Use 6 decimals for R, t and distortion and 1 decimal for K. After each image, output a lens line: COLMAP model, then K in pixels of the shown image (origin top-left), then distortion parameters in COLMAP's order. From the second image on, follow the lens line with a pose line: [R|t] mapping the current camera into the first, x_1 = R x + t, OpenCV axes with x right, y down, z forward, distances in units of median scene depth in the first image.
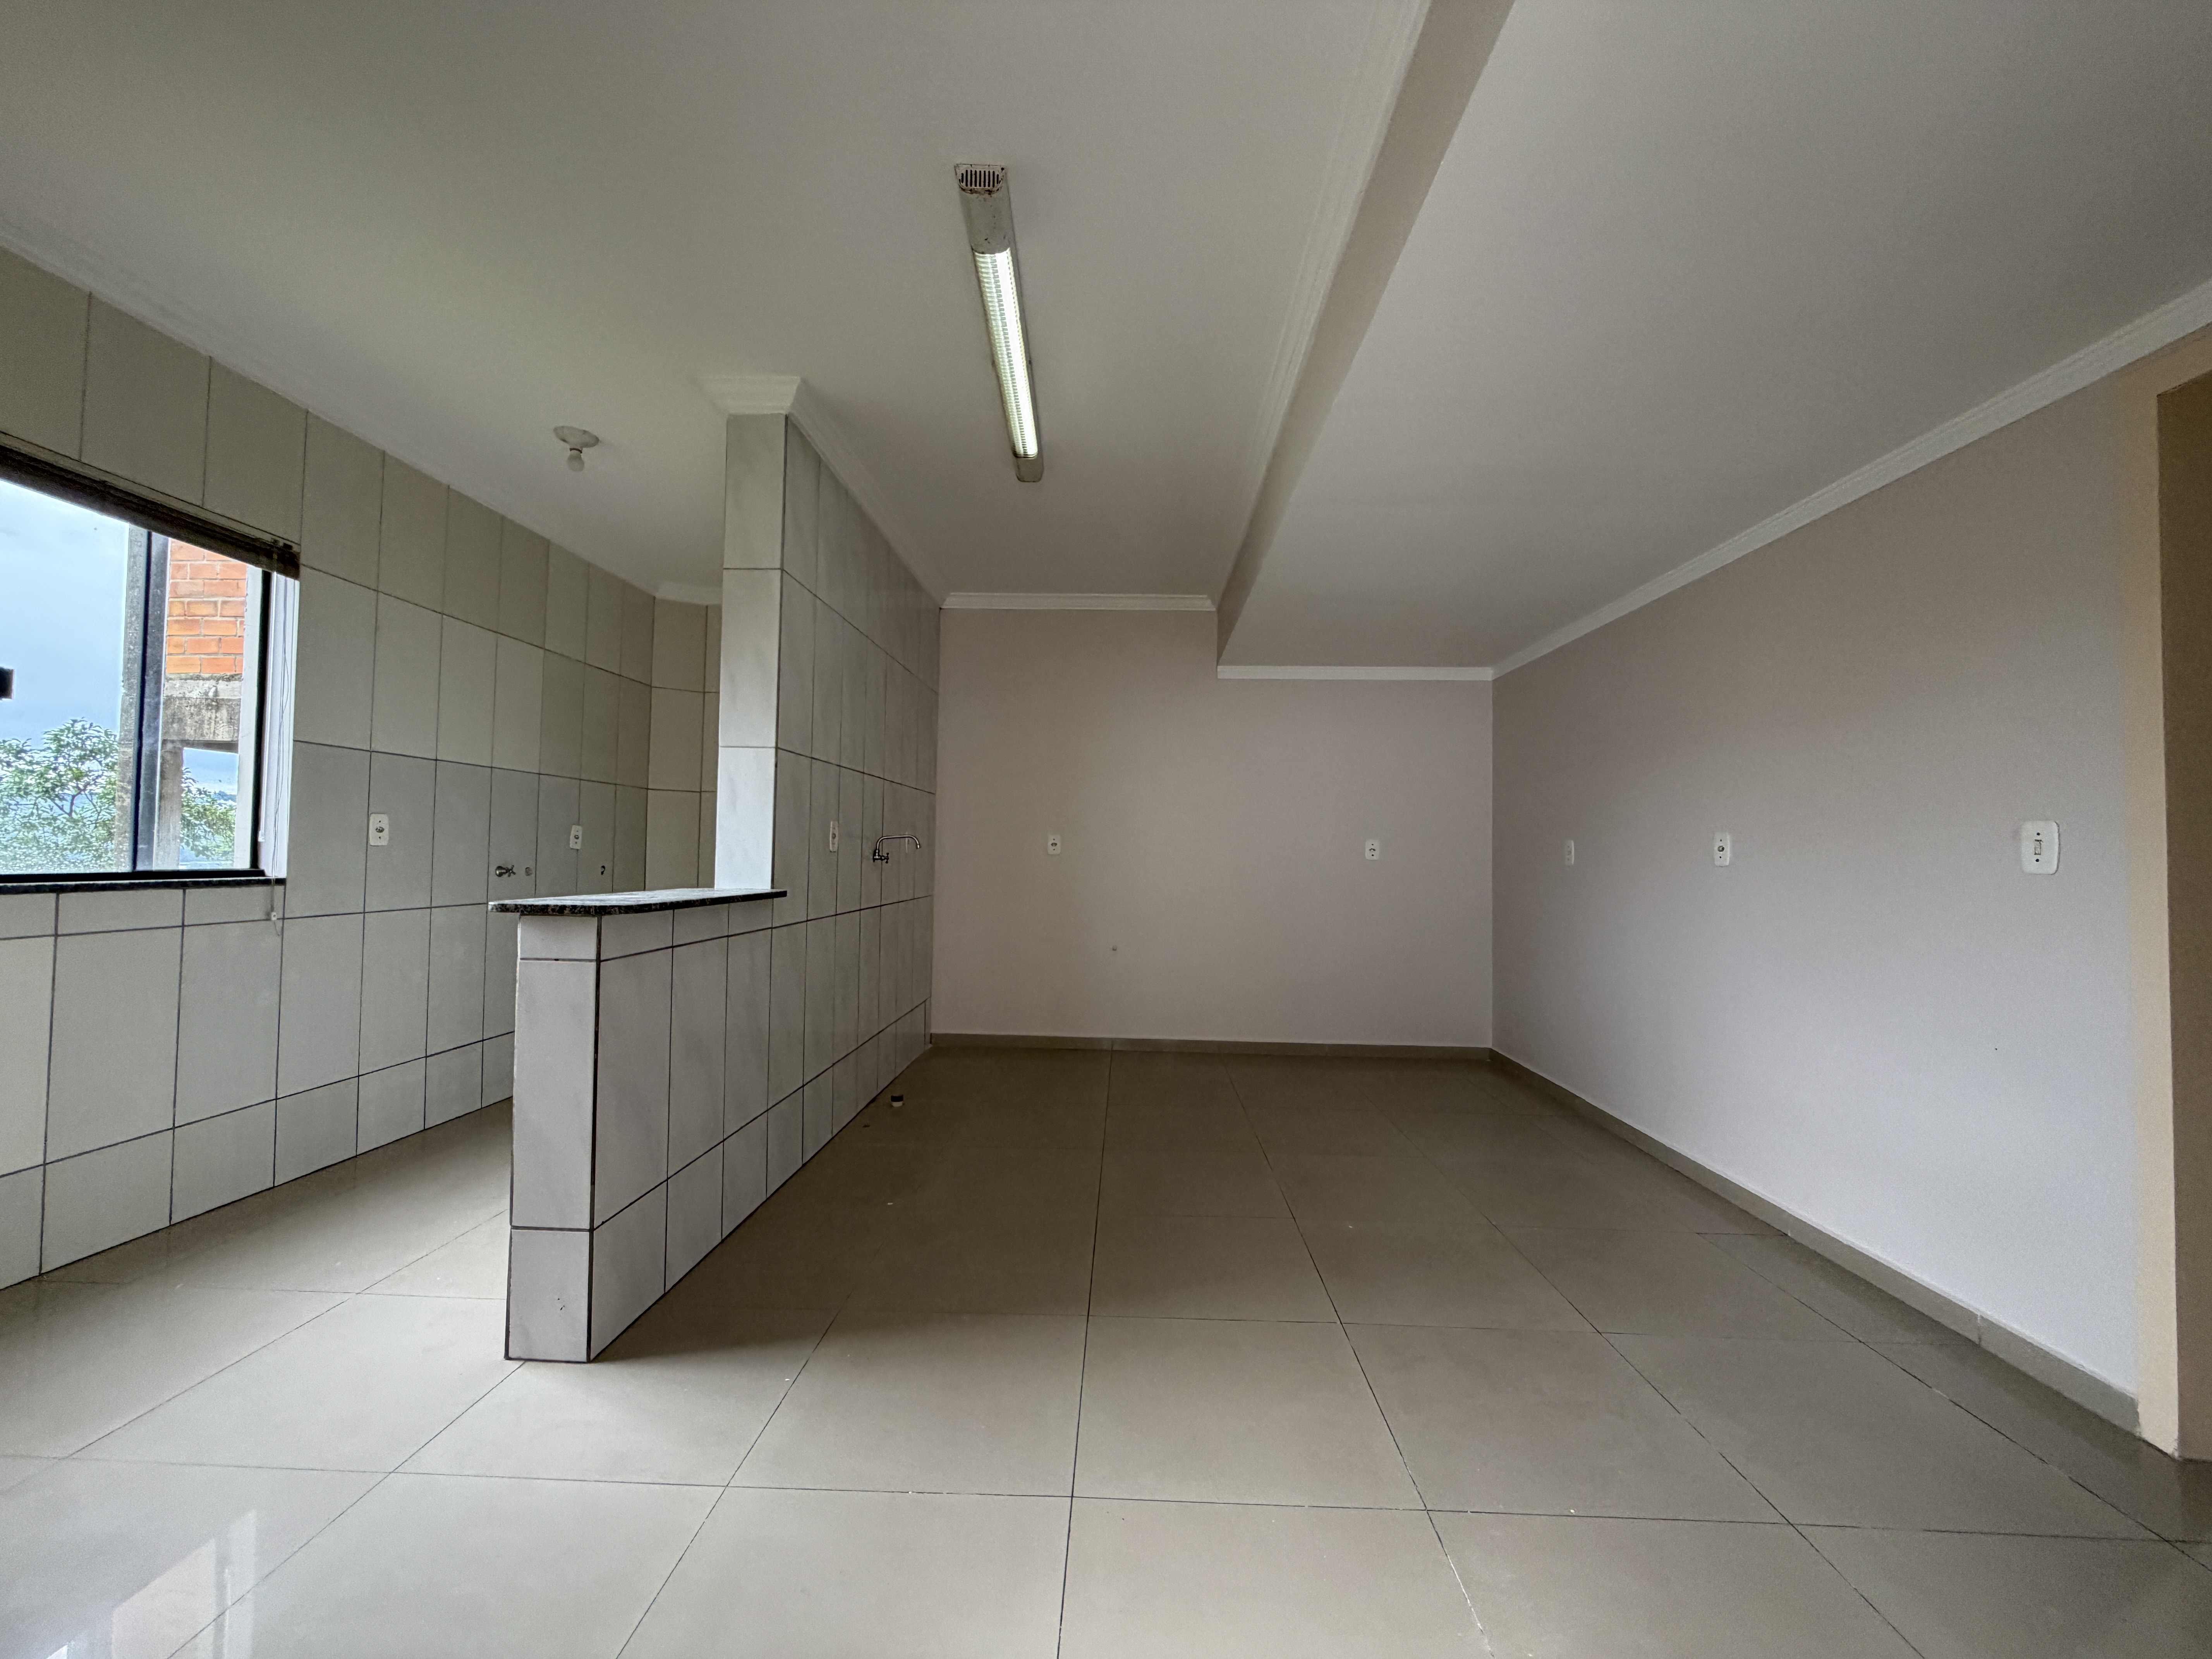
lens RADIAL K [[867.4, 0, 1097.1], [0, 867.4, 829.4], [0, 0, 1]] dist [-0.000994, -0.000074]
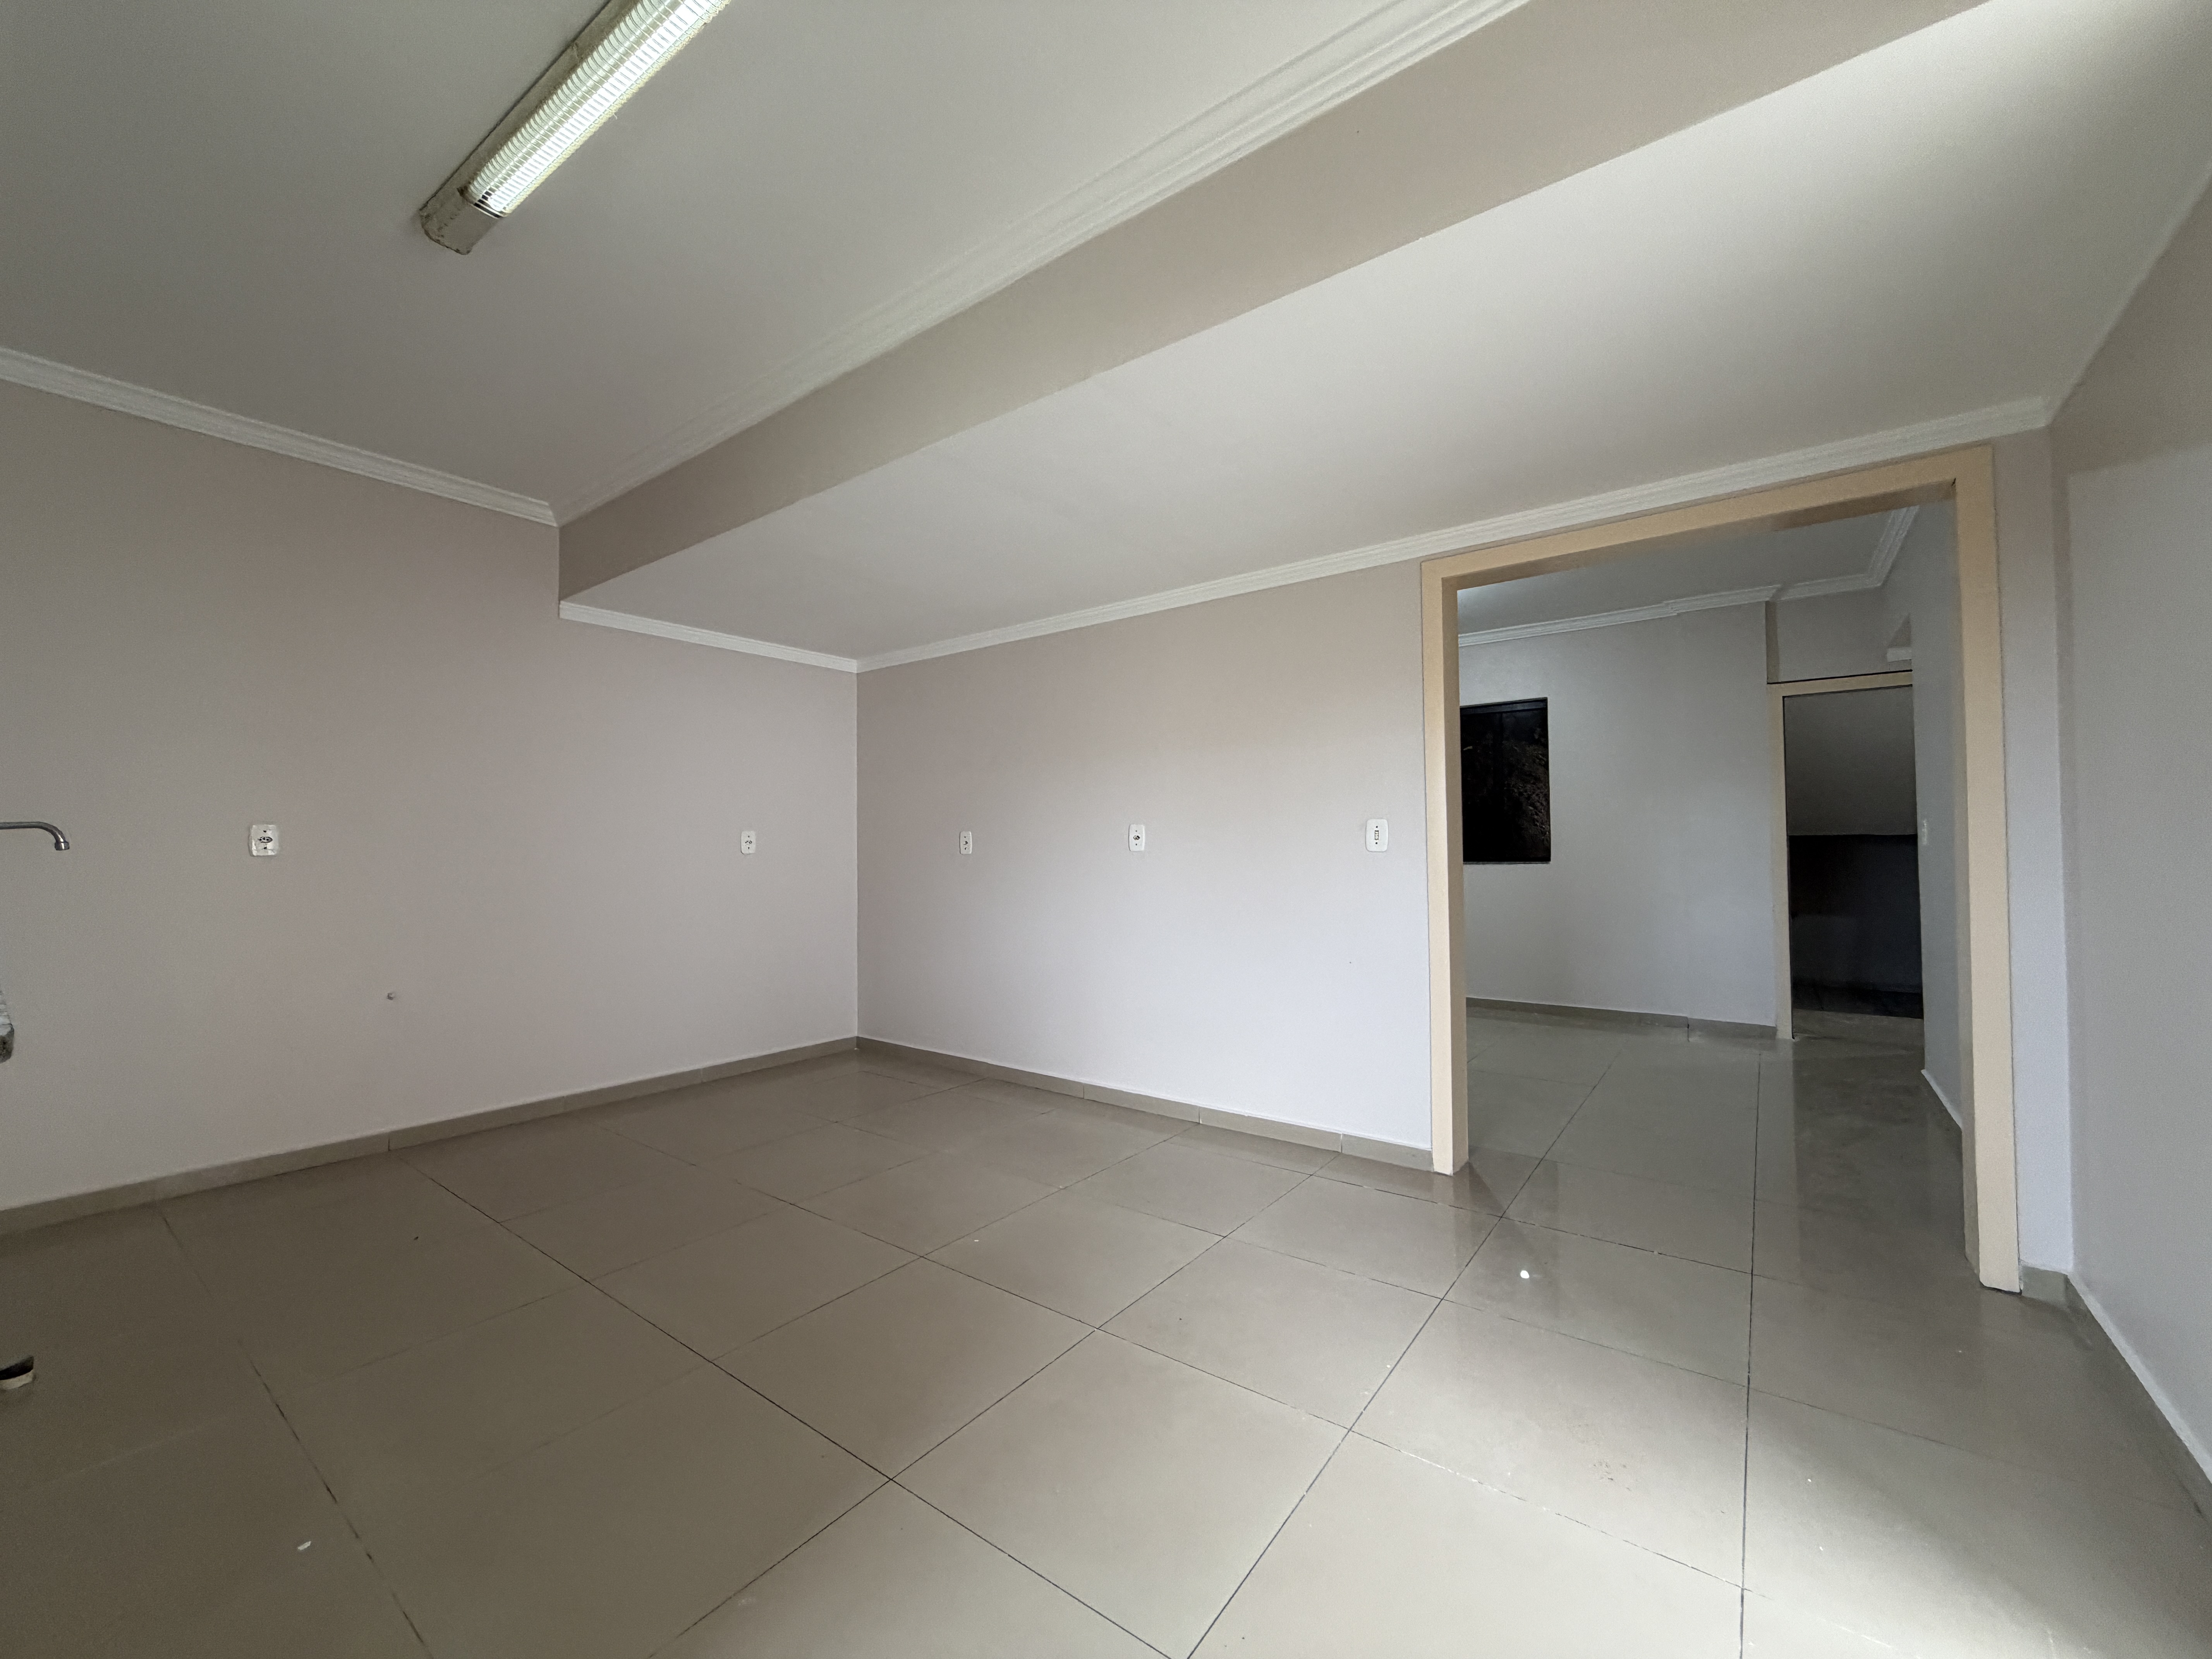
lens RADIAL K [[867.4, 0, 1097.1], [0, 867.4, 829.4], [0, 0, 1]] dist [-0.000994, -0.000074]
pose [[0.579239, -0.003816, 0.815149, -0.362198], [-0.006249, 0.999939, 0.009122, -0.000933], [-0.815134, -0.010377, 0.579179, 0.322848]]
